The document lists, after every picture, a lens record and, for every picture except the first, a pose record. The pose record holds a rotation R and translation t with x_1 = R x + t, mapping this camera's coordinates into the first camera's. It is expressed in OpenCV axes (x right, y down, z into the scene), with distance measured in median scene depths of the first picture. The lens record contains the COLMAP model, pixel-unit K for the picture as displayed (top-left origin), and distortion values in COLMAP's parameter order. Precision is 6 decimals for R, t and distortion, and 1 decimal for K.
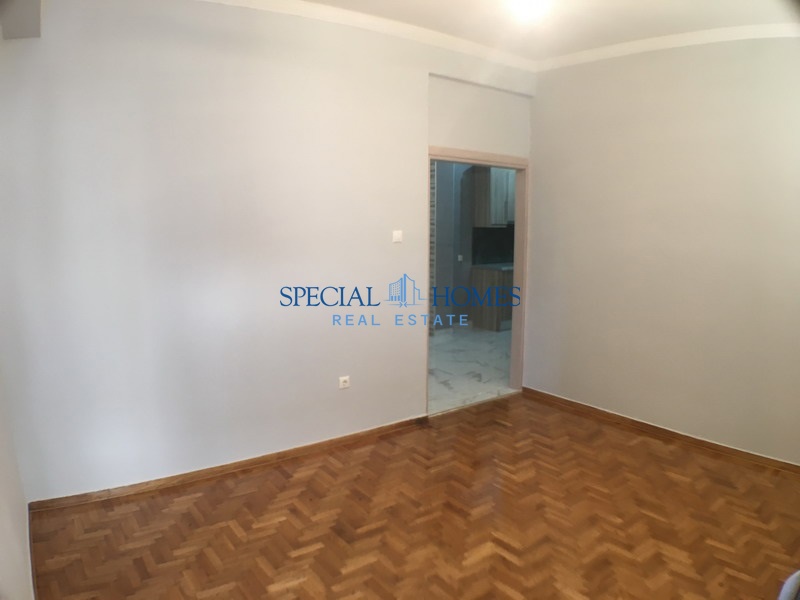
lens RADIAL K [[550.0, 0, 396.2], [0, 550.0, 305.5], [0, 0, 1]] dist [-0.220880, 0.029446]
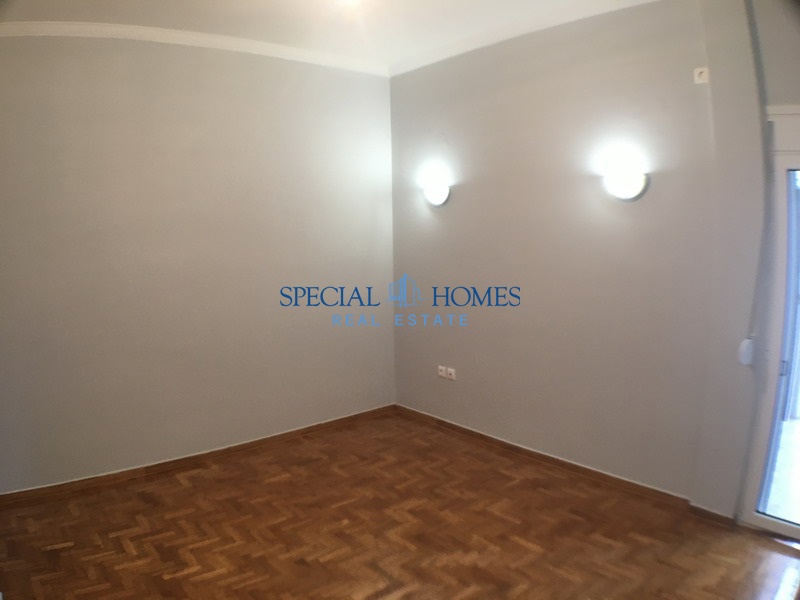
lens RADIAL K [[550.0, 0, 396.2], [0, 550.0, 305.5], [0, 0, 1]] dist [-0.220880, 0.029446]
pose [[-0.074179, -0.123945, 0.989513, -0.495937], [0.170870, 0.975993, 0.135061, -0.110348], [-0.982497, 0.179097, -0.051219, 0.768772]]
